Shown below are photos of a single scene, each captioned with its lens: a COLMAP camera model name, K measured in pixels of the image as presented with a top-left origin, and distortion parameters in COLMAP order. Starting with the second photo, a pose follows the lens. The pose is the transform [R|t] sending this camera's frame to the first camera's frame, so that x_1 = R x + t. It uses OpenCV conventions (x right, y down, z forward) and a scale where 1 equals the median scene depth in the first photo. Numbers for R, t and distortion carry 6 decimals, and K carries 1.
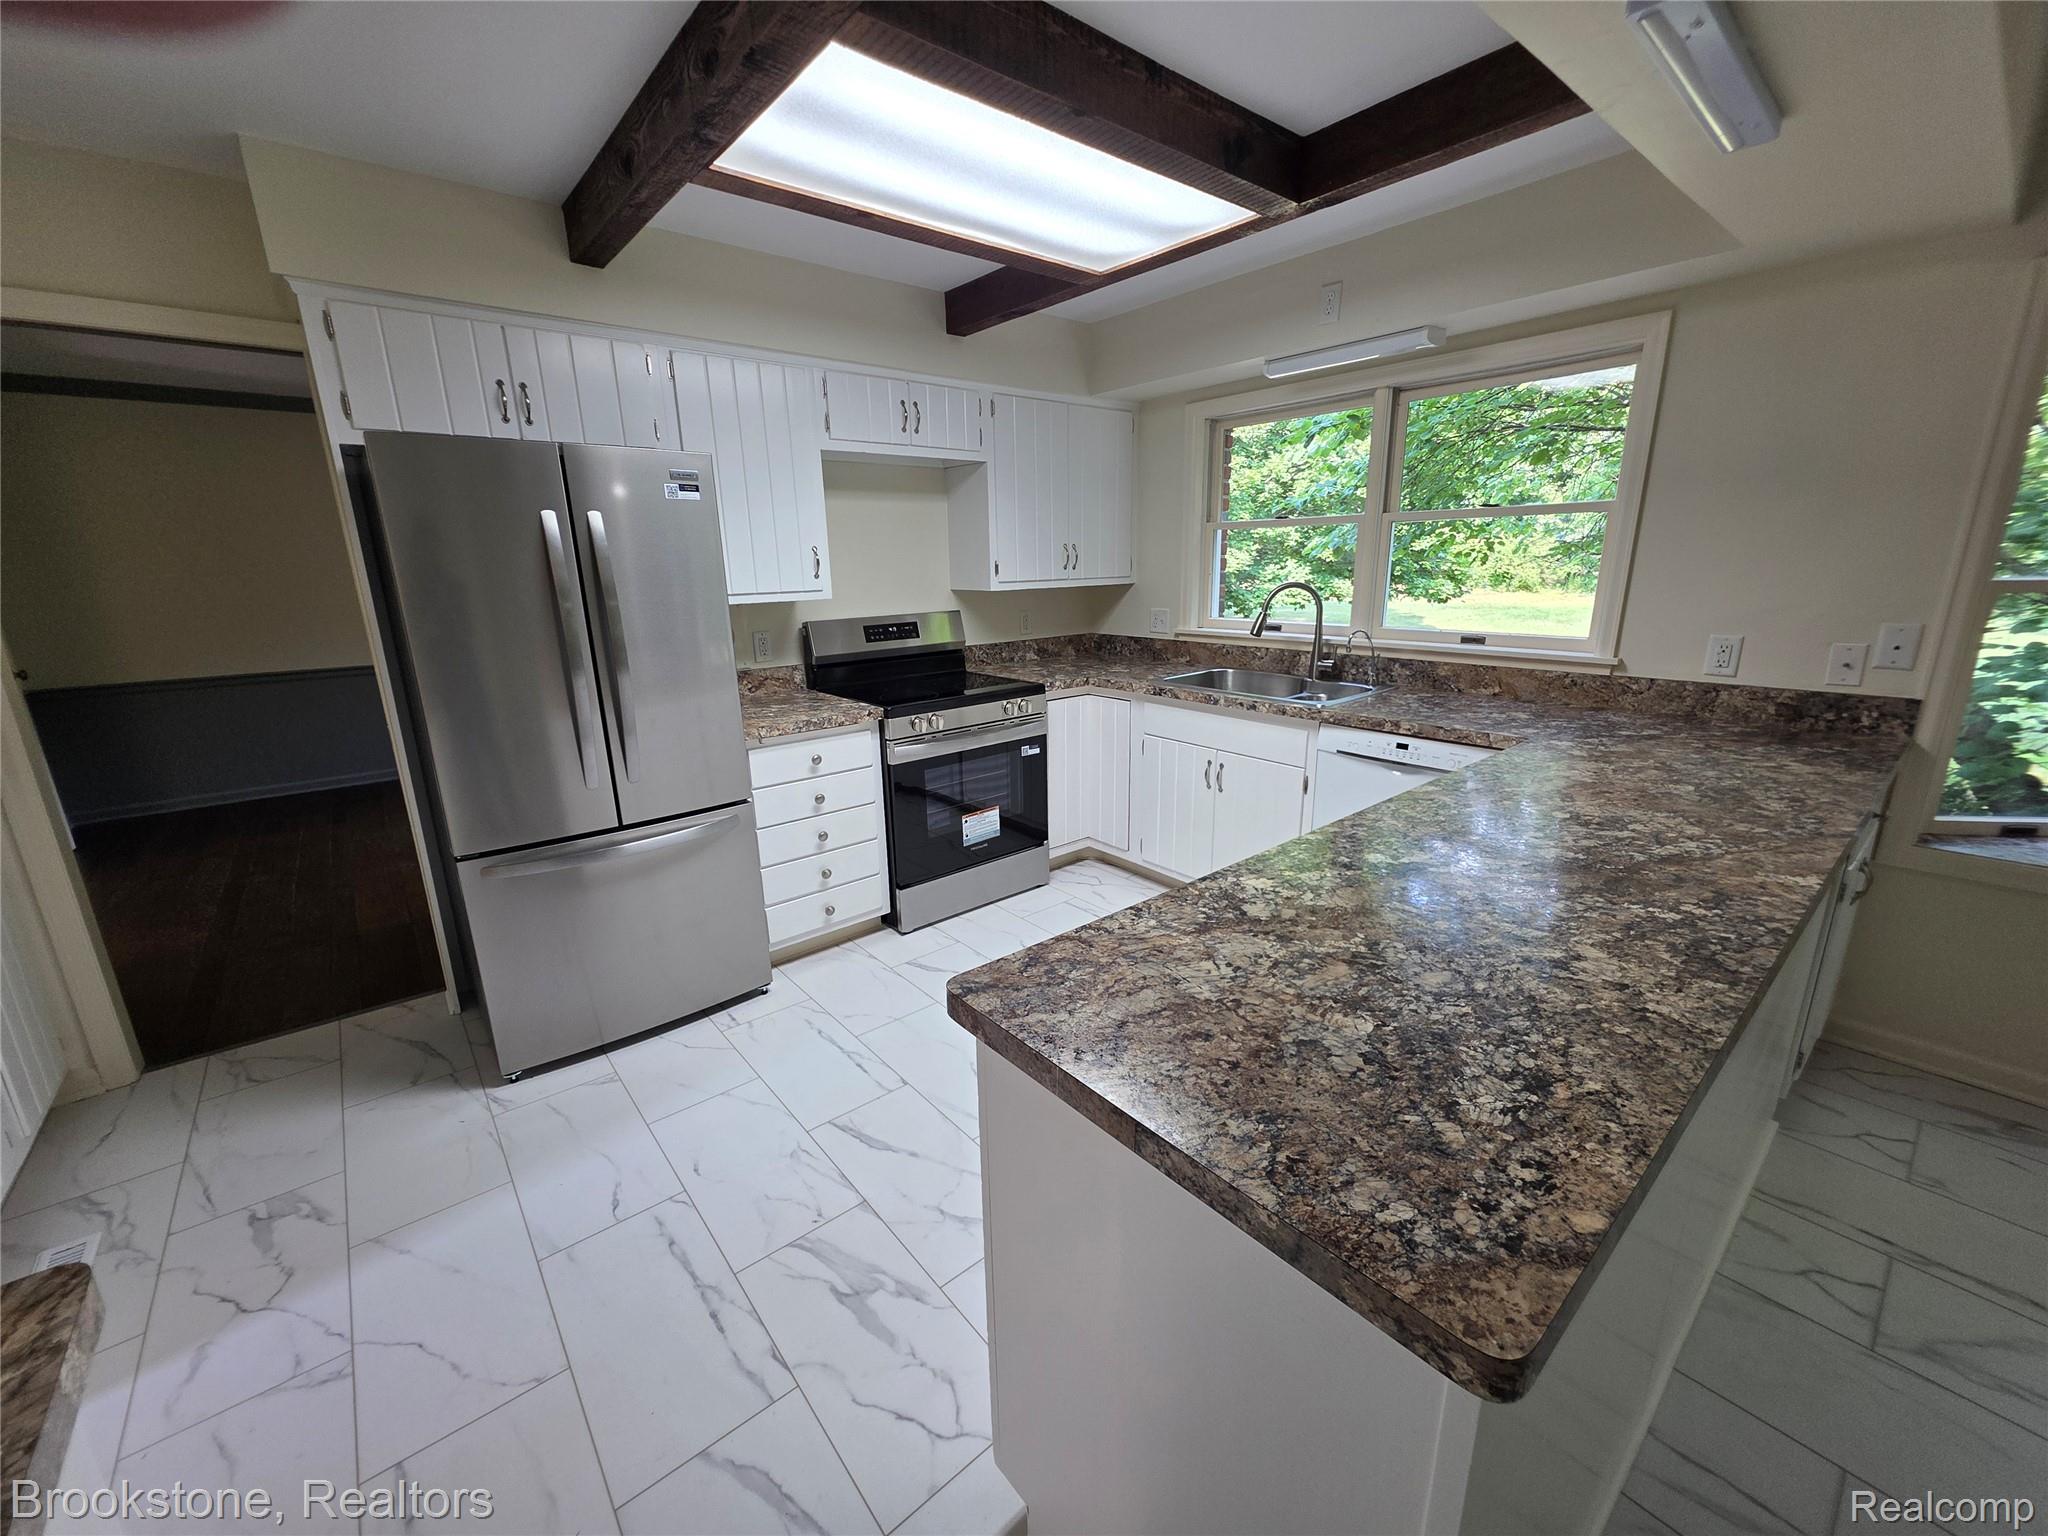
lens RADIAL K [[816.1, 0, 1024.0], [0, 816.1, 768.0], [0, 0, 1]] dist [0.005497, -0.000093]
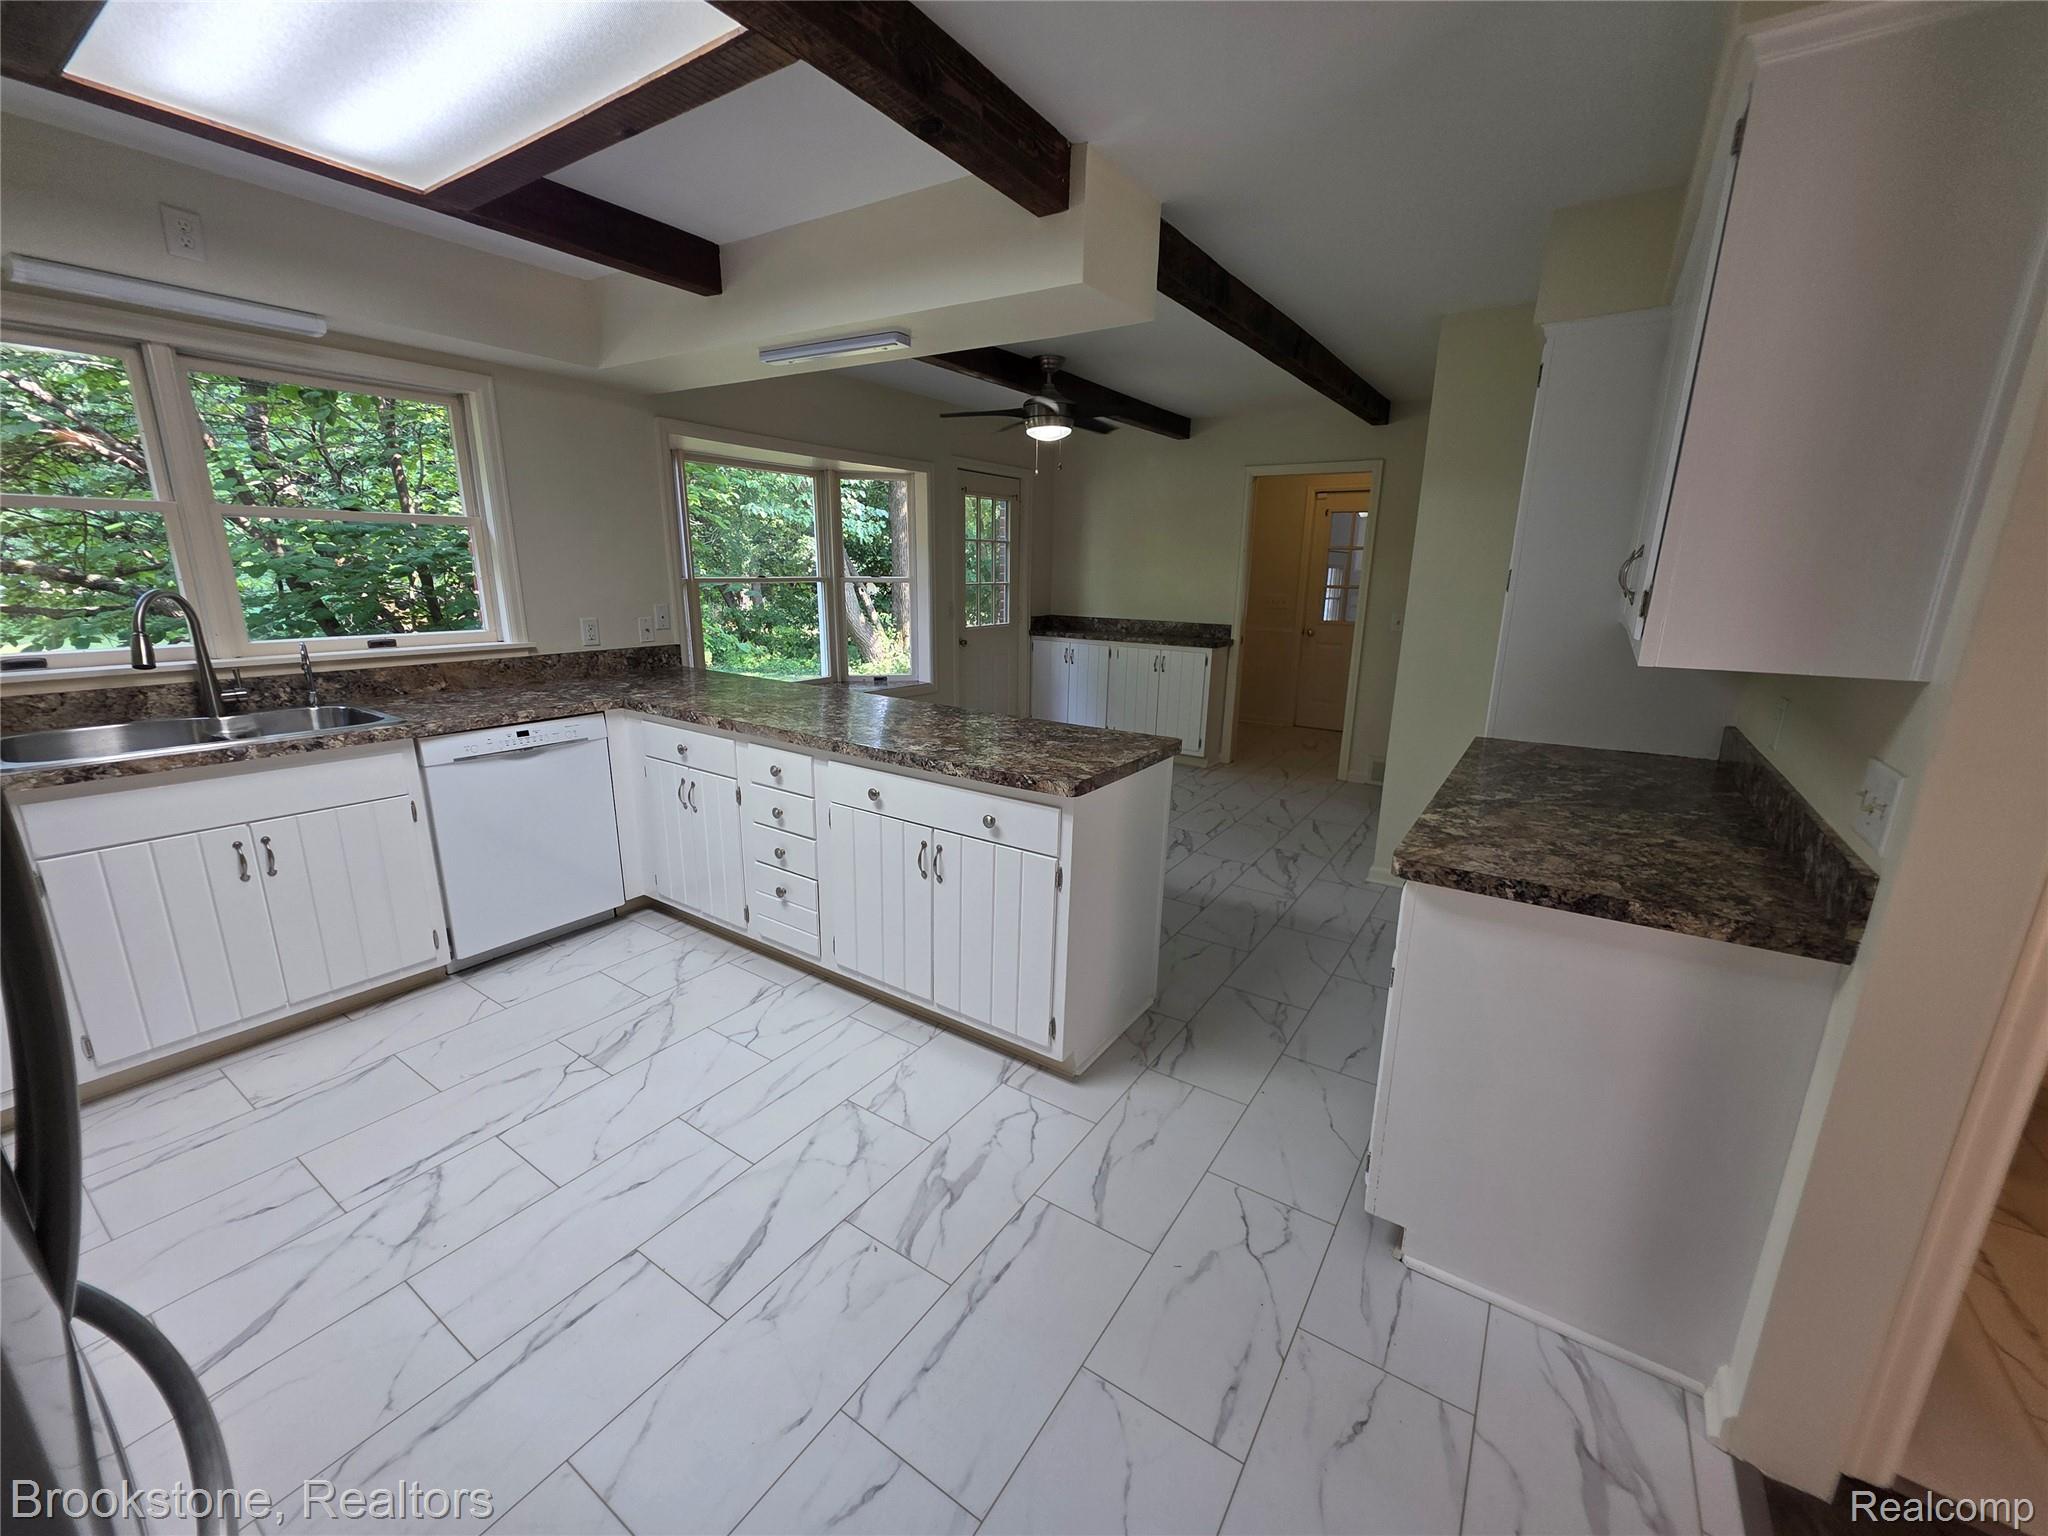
lens RADIAL K [[809.1, 0, 1024.0], [0, 809.1, 768.0], [0, 0, 1]] dist [0.001140, 0.000072]
pose [[-0.278195, -0.221456, 0.934647, -0.727686], [0.230119, 0.929354, 0.288697, -0.138644], [-0.932552, 0.295394, -0.207581, 0.593565]]
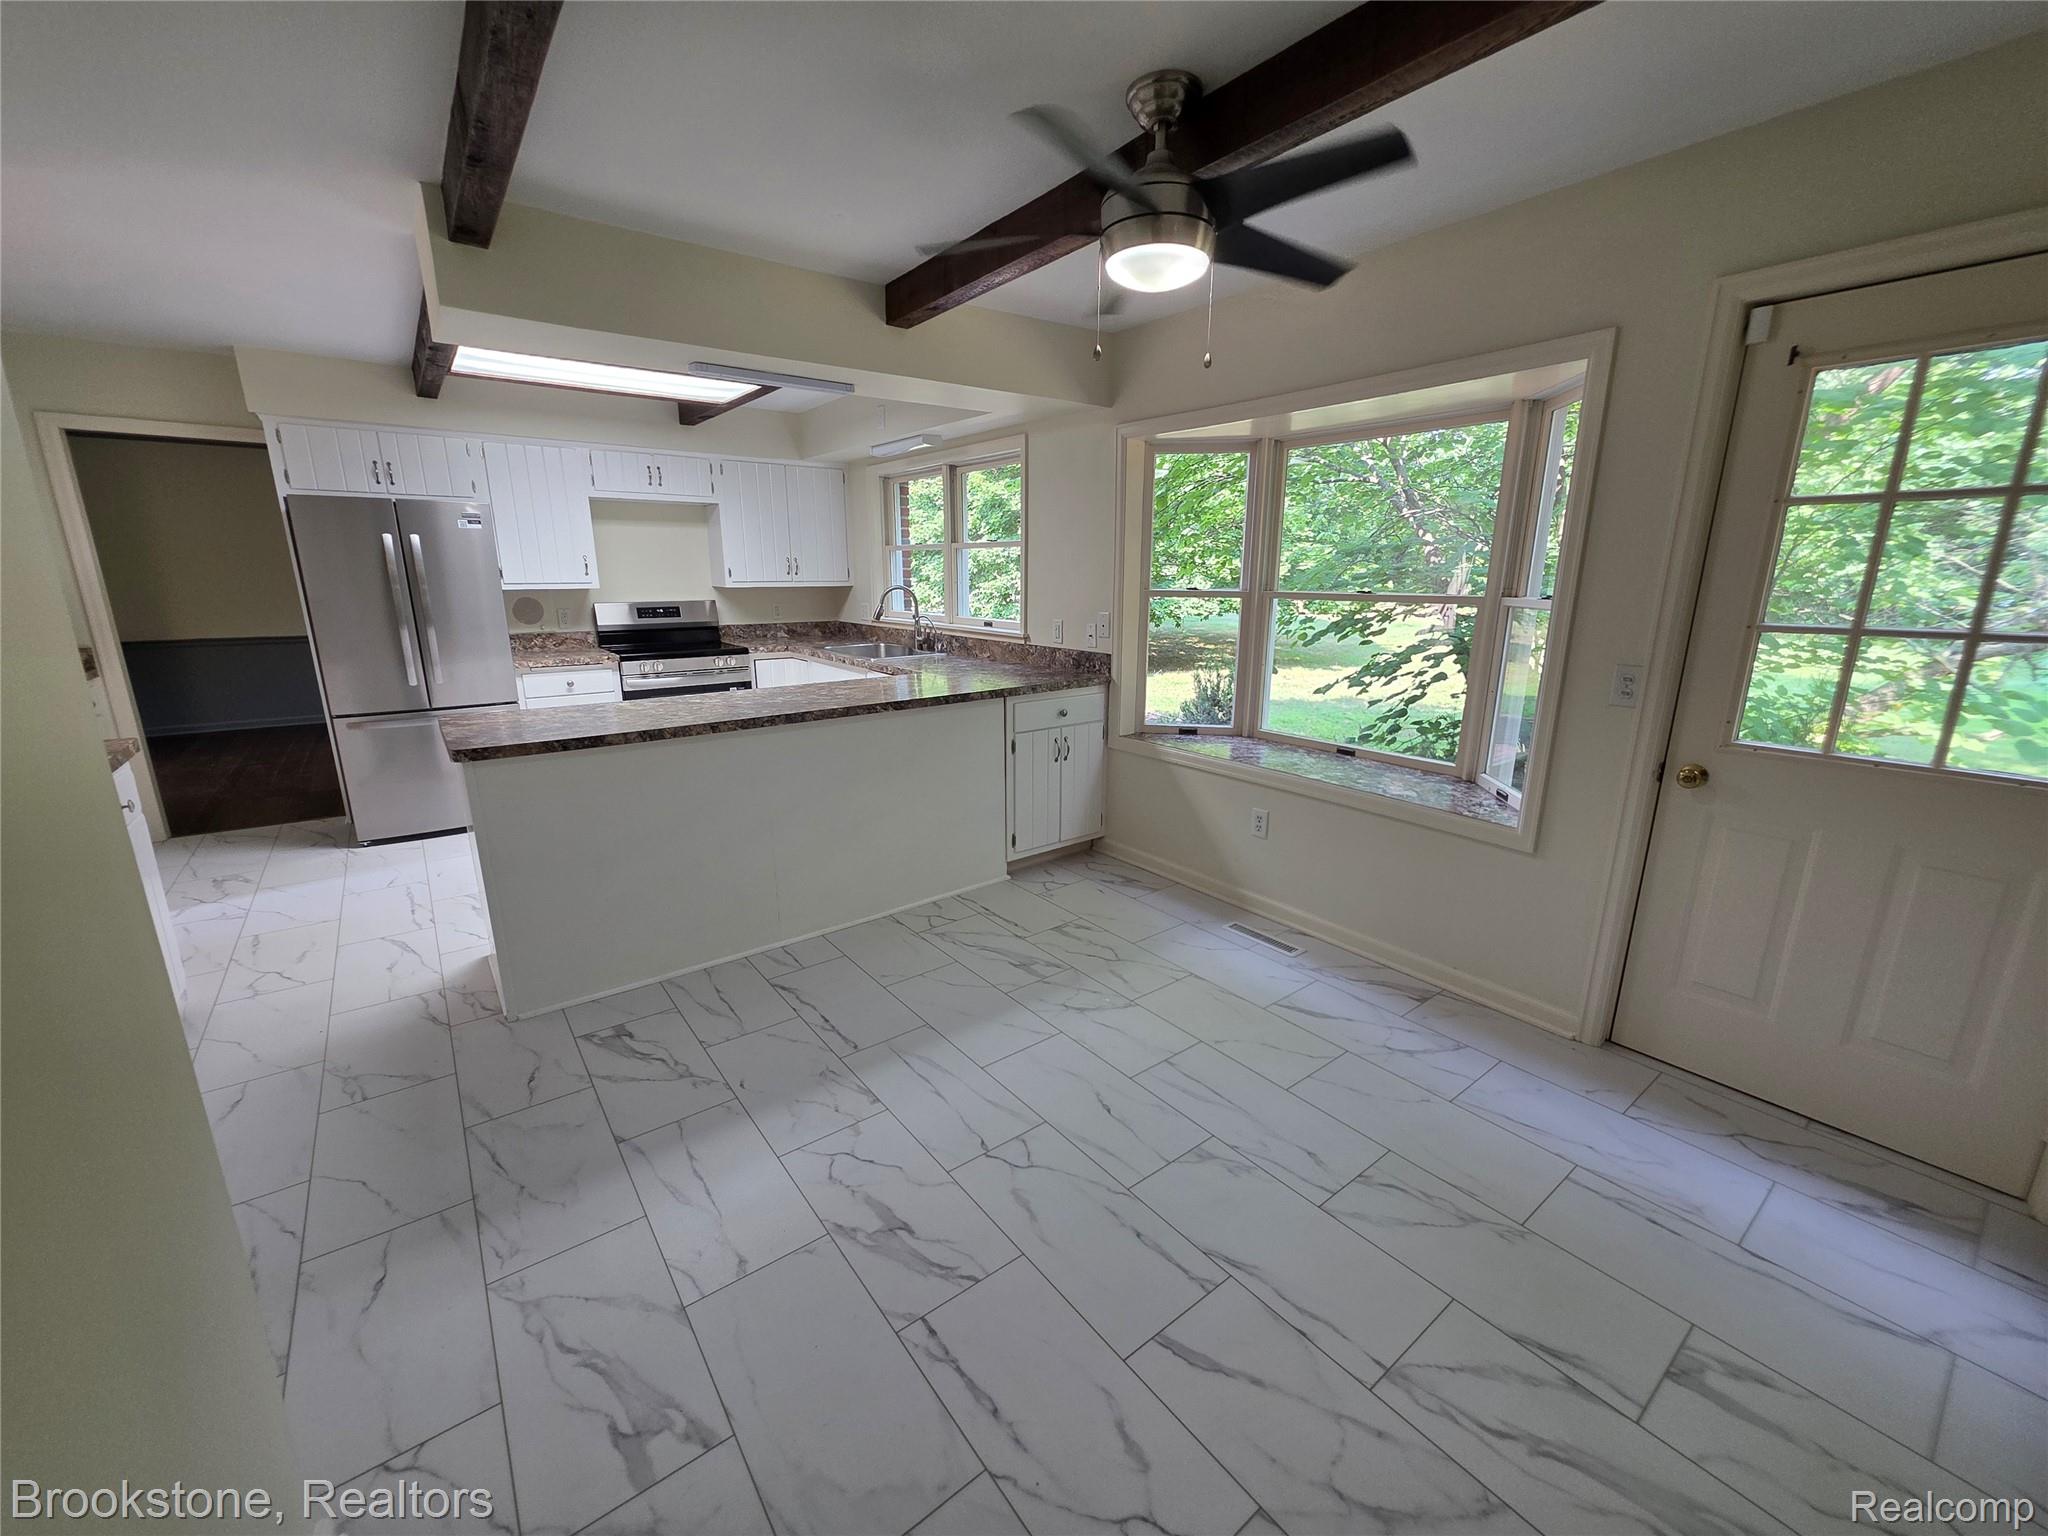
lens RADIAL K [[809.1, 0, 1024.0], [0, 809.1, 768.0], [0, 0, 1]] dist [0.001140, 0.000072]
pose [[0.998981, 0.031897, -0.031934, 0.778440], [-0.032232, 0.999430, -0.010028, 0.158220], [0.031596, 0.011047, 0.999440, -0.657601]]
